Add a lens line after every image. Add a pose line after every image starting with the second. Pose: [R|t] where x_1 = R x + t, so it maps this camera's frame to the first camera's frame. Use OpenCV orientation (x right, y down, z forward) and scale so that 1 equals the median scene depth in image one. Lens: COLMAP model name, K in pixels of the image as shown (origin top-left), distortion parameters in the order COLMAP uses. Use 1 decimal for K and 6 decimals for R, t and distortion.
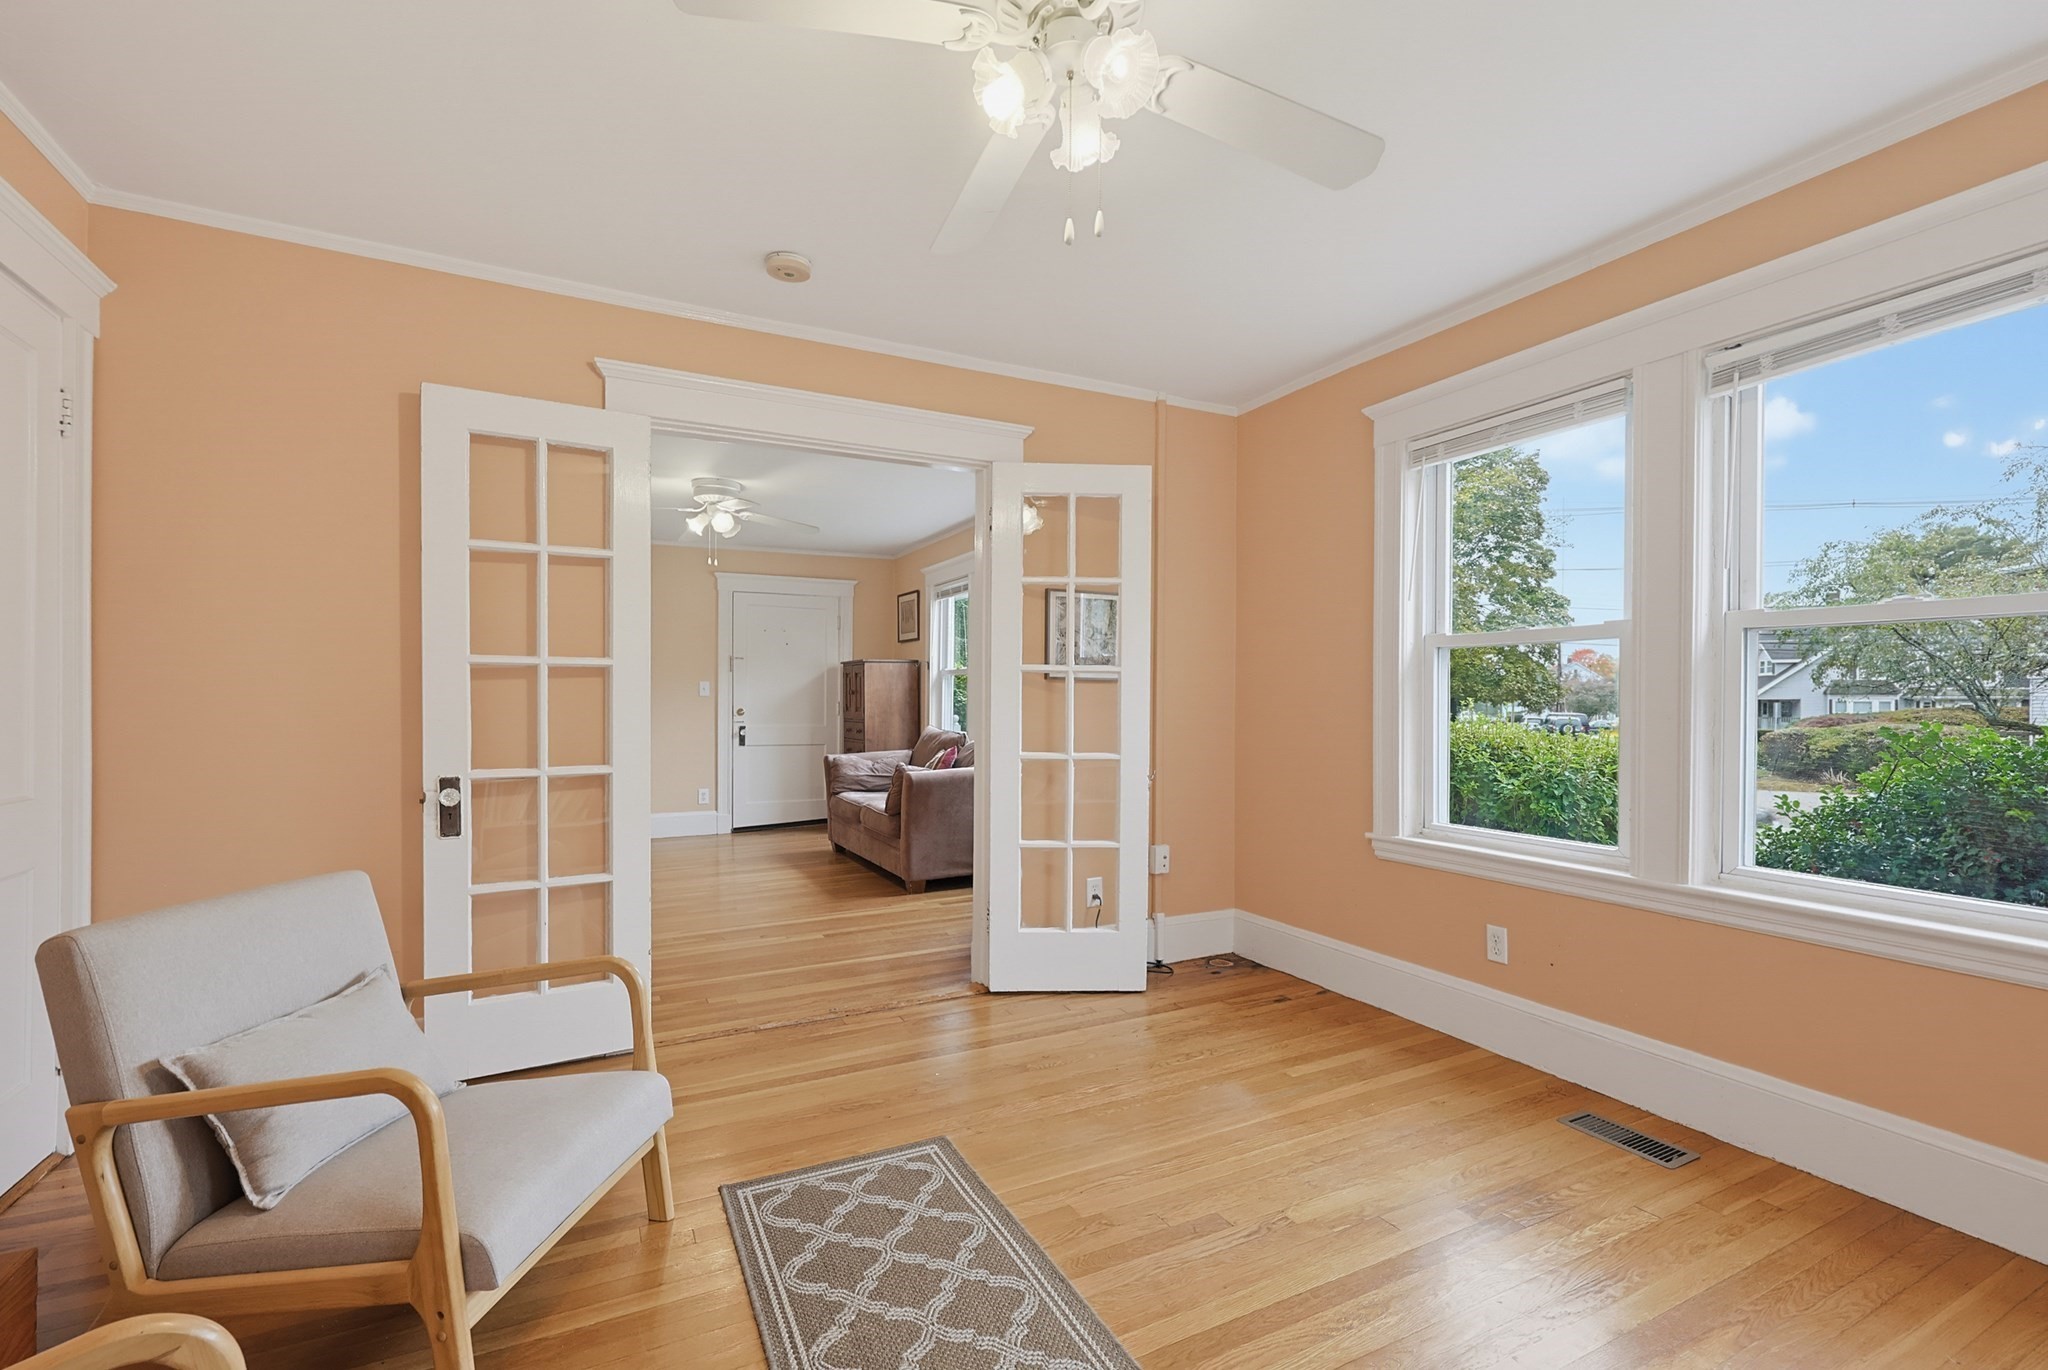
lens RADIAL K [[892.2, 0, 1021.9], [0, 892.2, 691.4], [0, 0, 1]] dist [-0.004423, -0.000503]
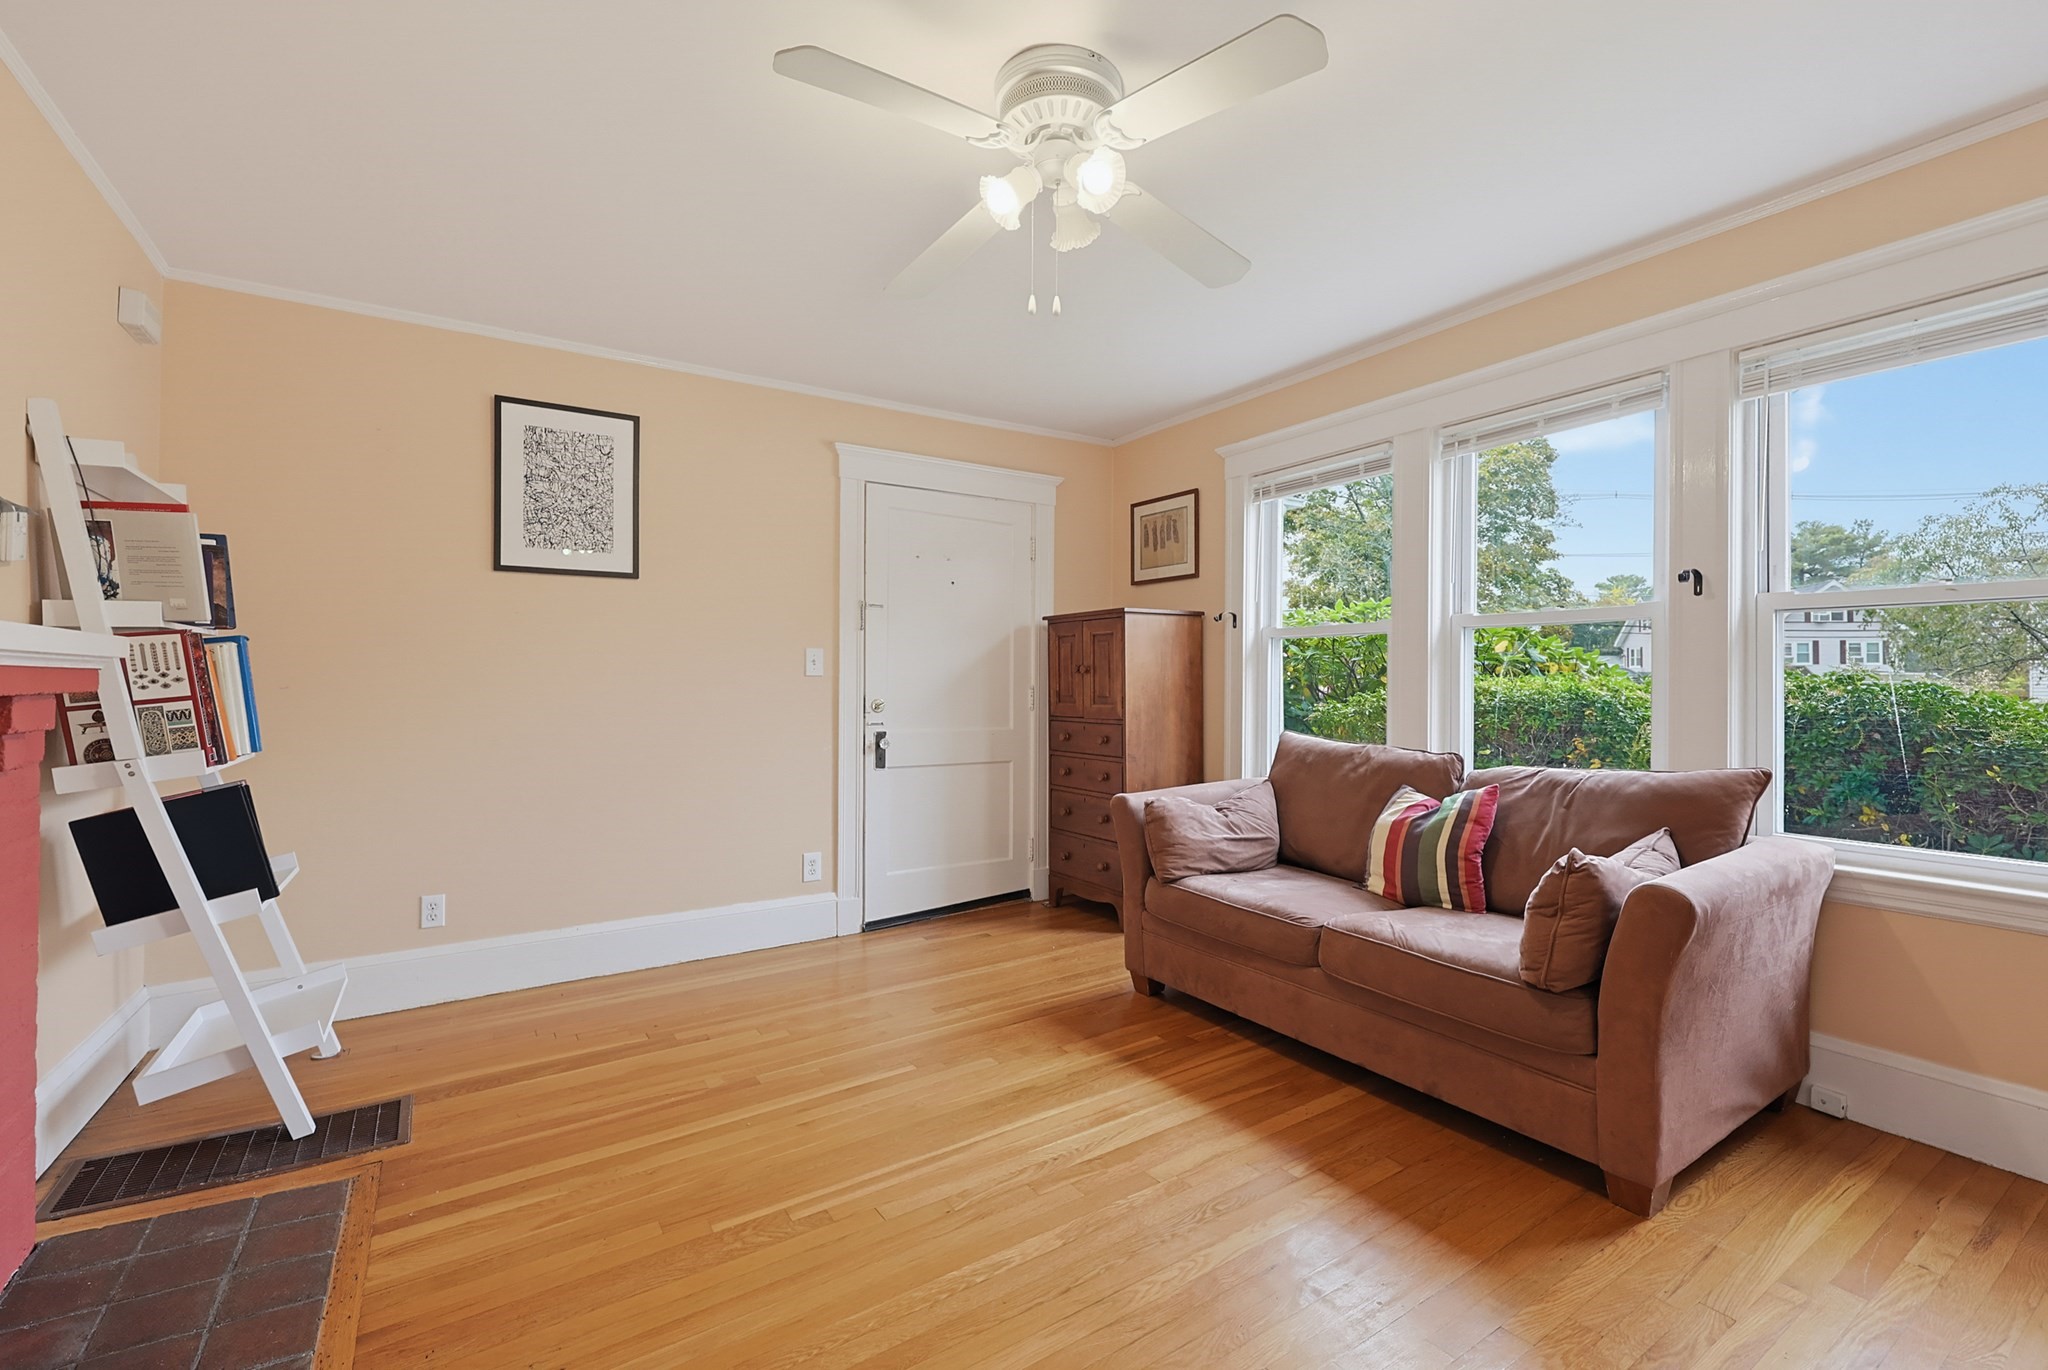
lens RADIAL K [[898.2, 0, 1063.2], [0, 898.2, 678.9], [0, 0, 1]] dist [0.001322, 0.000510]
pose [[0.991557, 0.000047, 0.129675, -0.275429], [-0.000275, 0.999998, 0.001740, 0.005923], [-0.129675, -0.001761, 0.991555, 0.449048]]
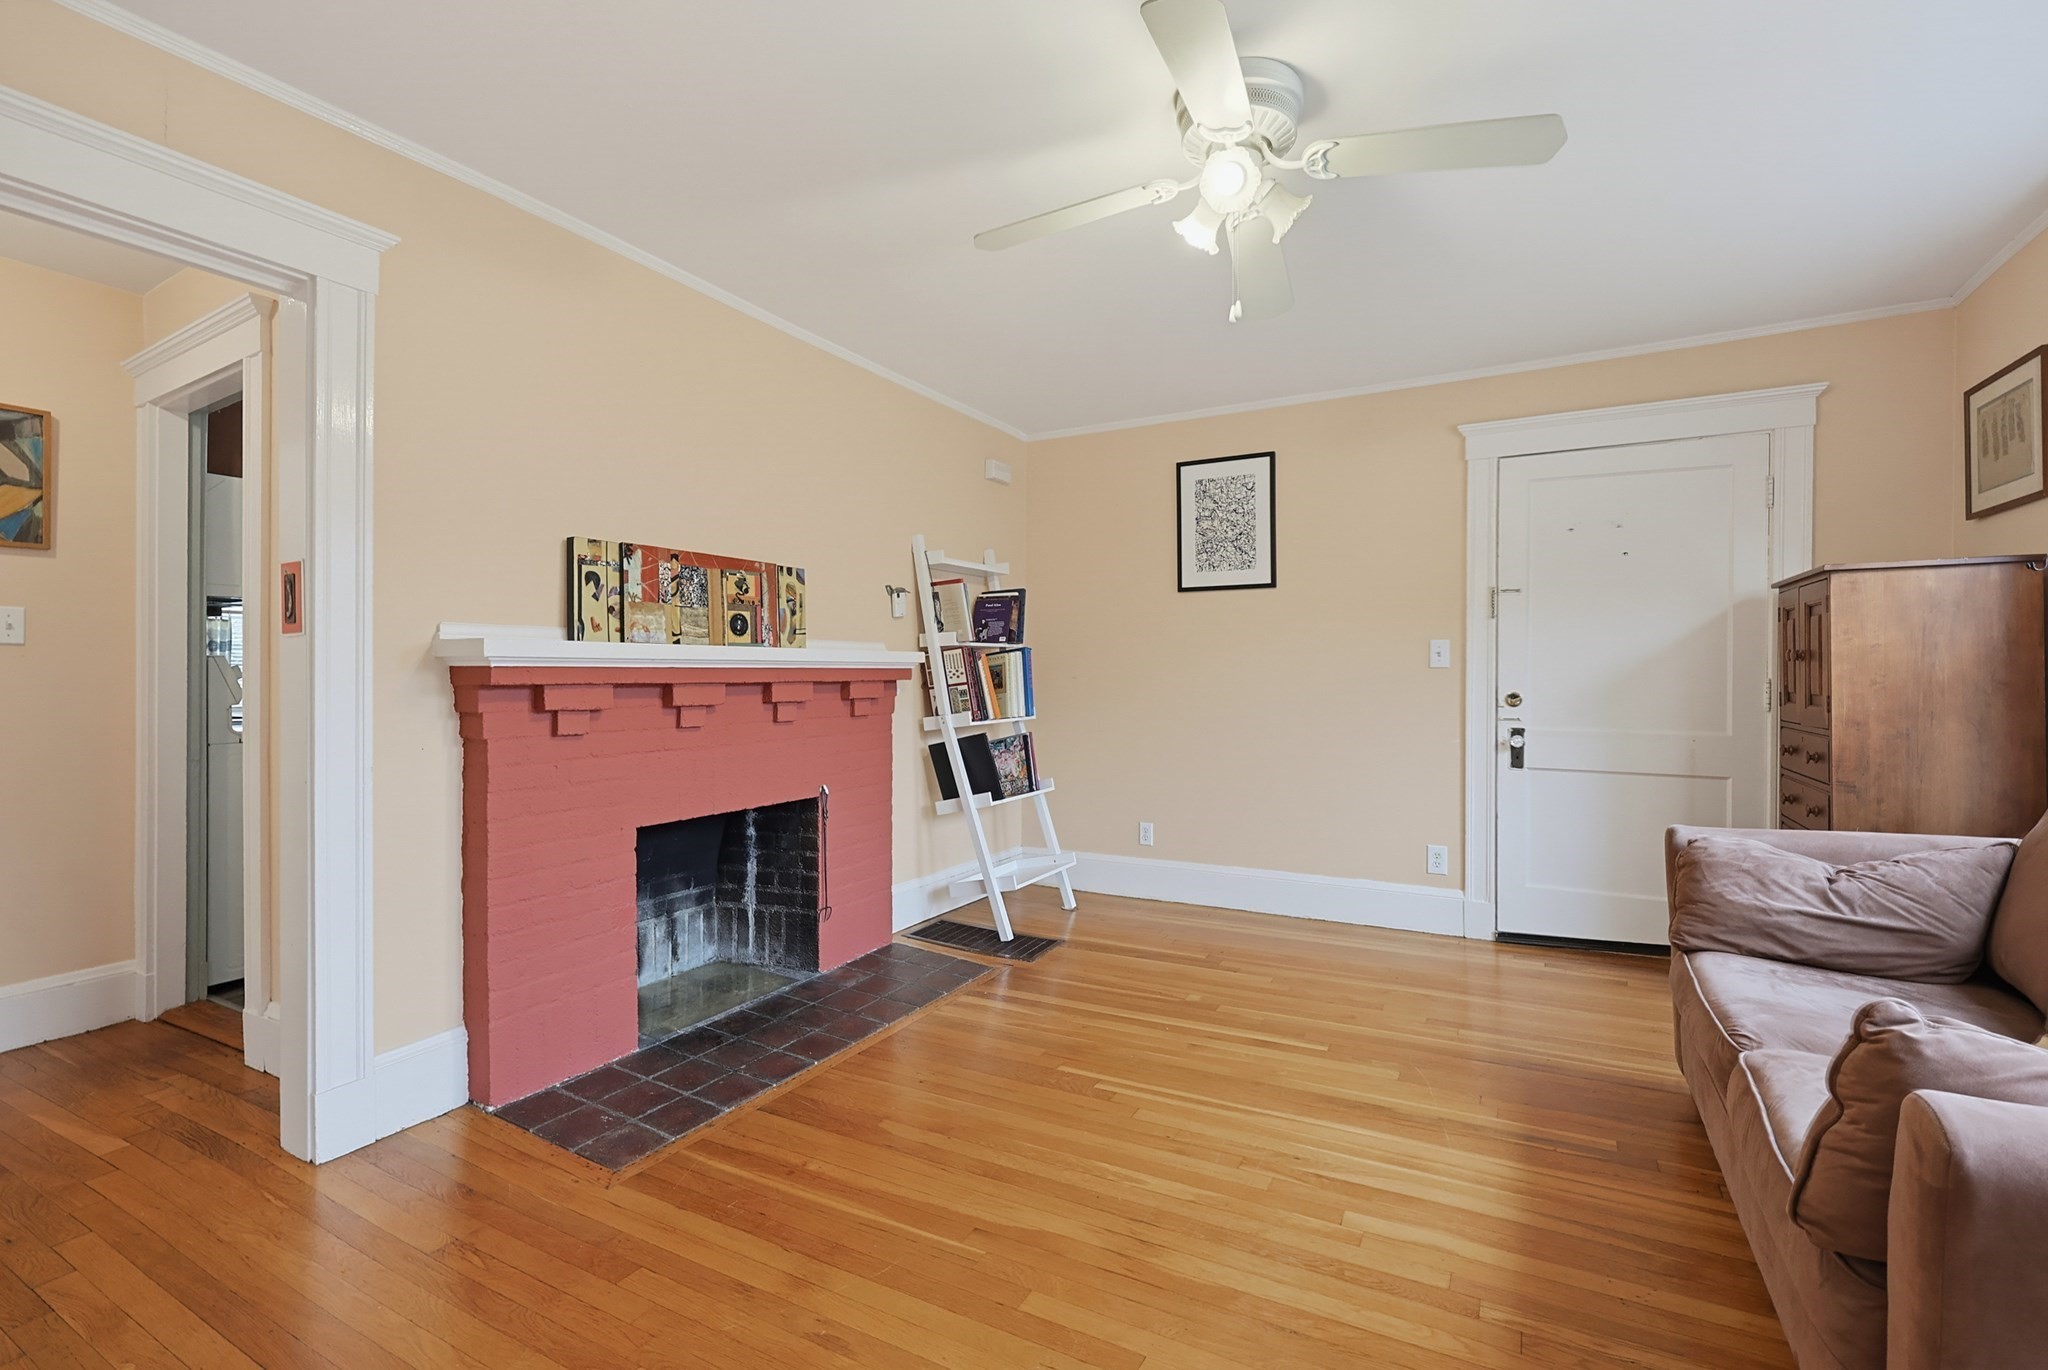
lens RADIAL K [[898.2, 0, 1063.2], [0, 898.2, 678.9], [0, 0, 1]] dist [0.001322, 0.000510]
pose [[0.581812, 0.003851, -0.813314, -0.056718], [0.006413, 0.999936, 0.009323, 0.005383], [0.813298, -0.010640, 0.581750, 0.509327]]
